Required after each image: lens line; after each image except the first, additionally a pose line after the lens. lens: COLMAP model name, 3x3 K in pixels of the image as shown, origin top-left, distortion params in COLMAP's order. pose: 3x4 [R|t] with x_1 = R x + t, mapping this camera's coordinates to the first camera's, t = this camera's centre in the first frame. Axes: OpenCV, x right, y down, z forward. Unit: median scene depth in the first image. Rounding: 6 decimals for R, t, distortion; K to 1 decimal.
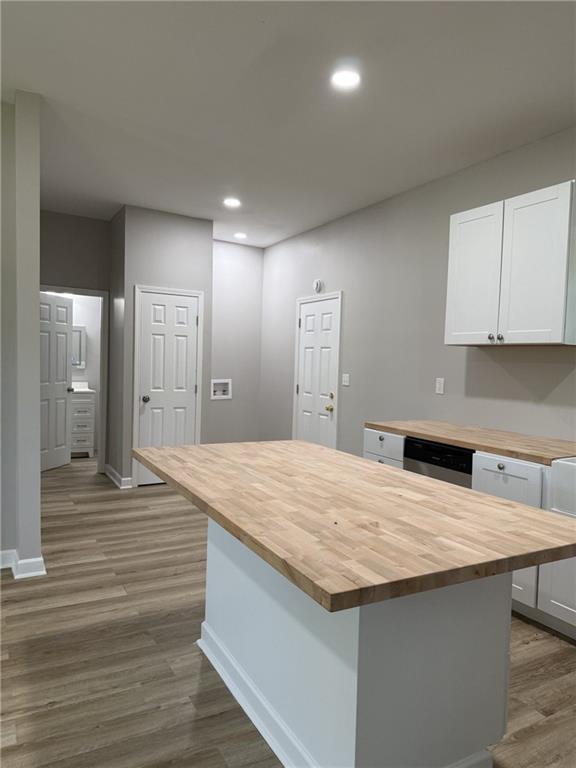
lens RADIAL K [[533.2, 0, 288.0], [0, 533.2, 384.0], [0, 0, 1]] dist [0.127143, -0.198017]
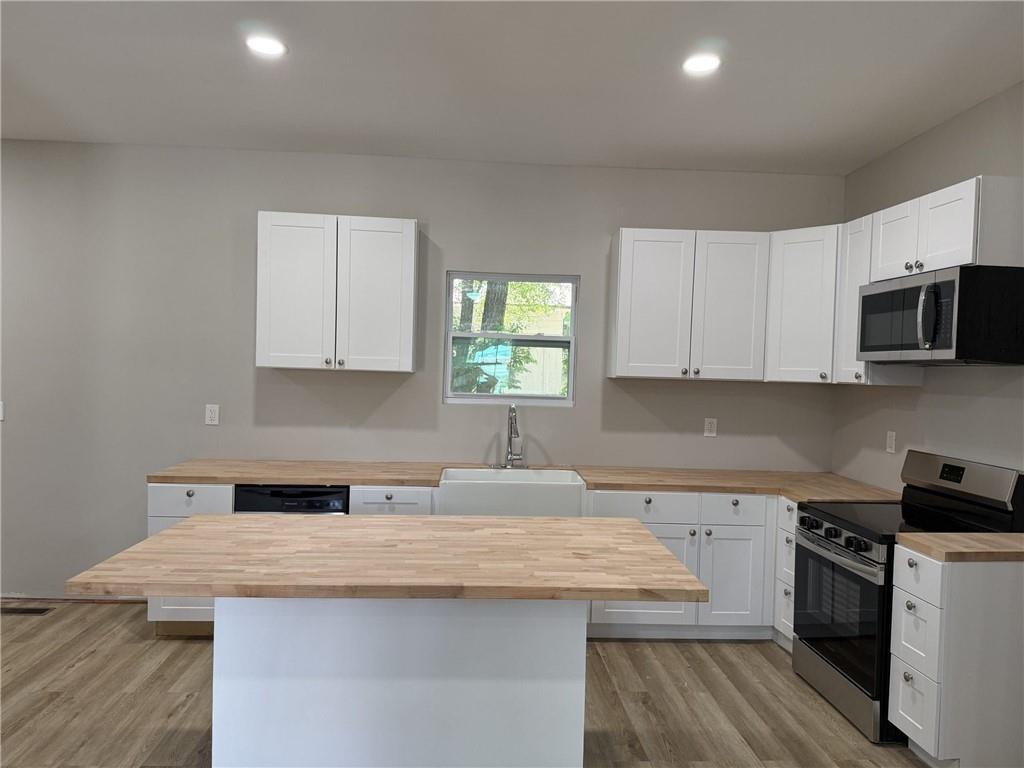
lens RADIAL K [[710.9, 0, 506.6], [0, 710.9, 389.4], [0, 0, 1]] dist [0.127143, -0.198017]
pose [[0.425336, -0.043542, 0.903988, -0.752803], [0.022022, 0.999044, 0.037759, -0.098159], [-0.904768, 0.003847, 0.425888, 0.253888]]
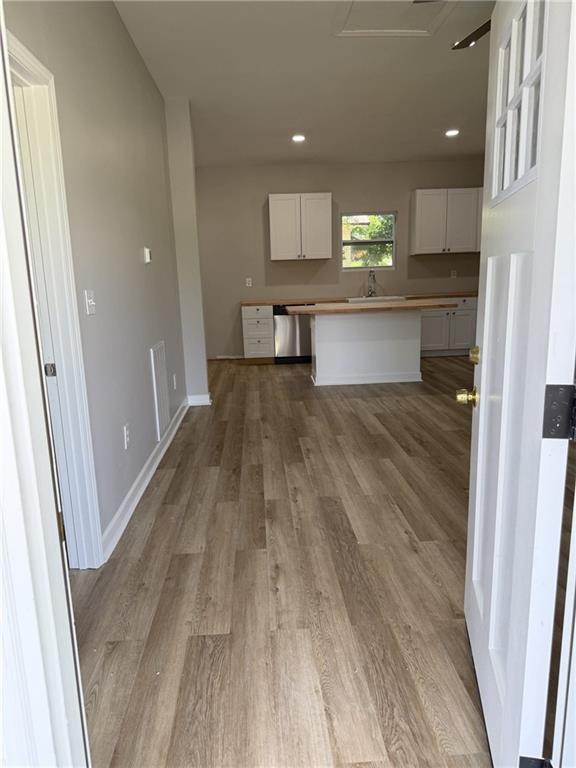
lens RADIAL K [[533.2, 0, 288.0], [0, 533.2, 384.0], [0, 0, 1]] dist [0.127143, -0.198017]
pose [[0.422492, -0.226499, 0.877610, -2.210189], [0.086429, 0.973928, 0.209750, -0.049173], [-0.902237, -0.012767, 0.431052, 0.066421]]
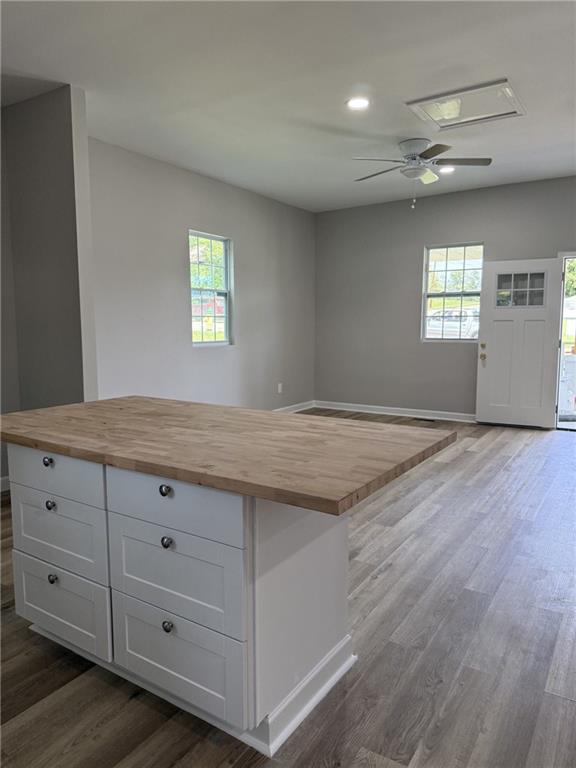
lens RADIAL K [[533.2, 0, 288.0], [0, 533.2, 384.0], [0, 0, 1]] dist [0.127143, -0.198017]
pose [[-0.876405, 0.027833, -0.480770, 0.294002], [-0.044815, 0.989283, 0.138967, -0.047003], [0.479485, 0.143337, -0.865765, 1.522431]]
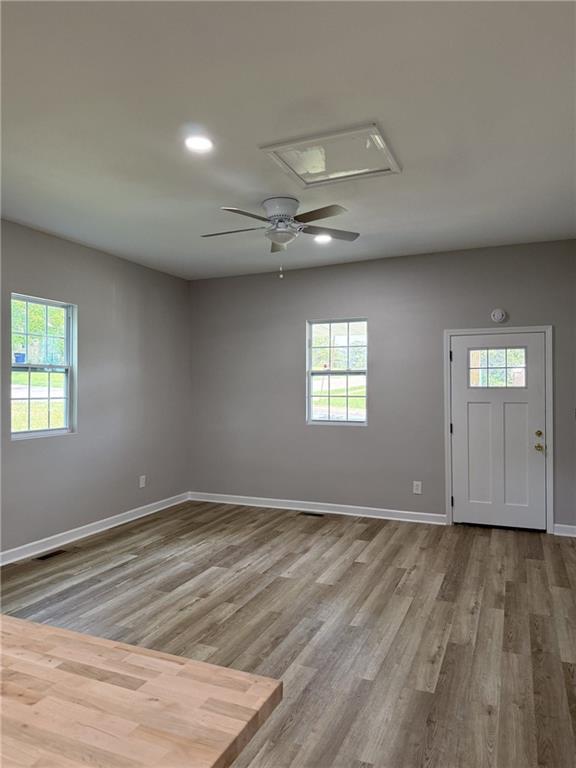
lens RADIAL K [[533.2, 0, 288.0], [0, 533.2, 384.0], [0, 0, 1]] dist [0.127143, -0.198017]
pose [[-0.780630, -0.036077, -0.623951, -0.030573], [-0.049335, 0.998774, 0.003975, -0.096687], [0.623043, 0.033886, -0.781453, 1.286735]]
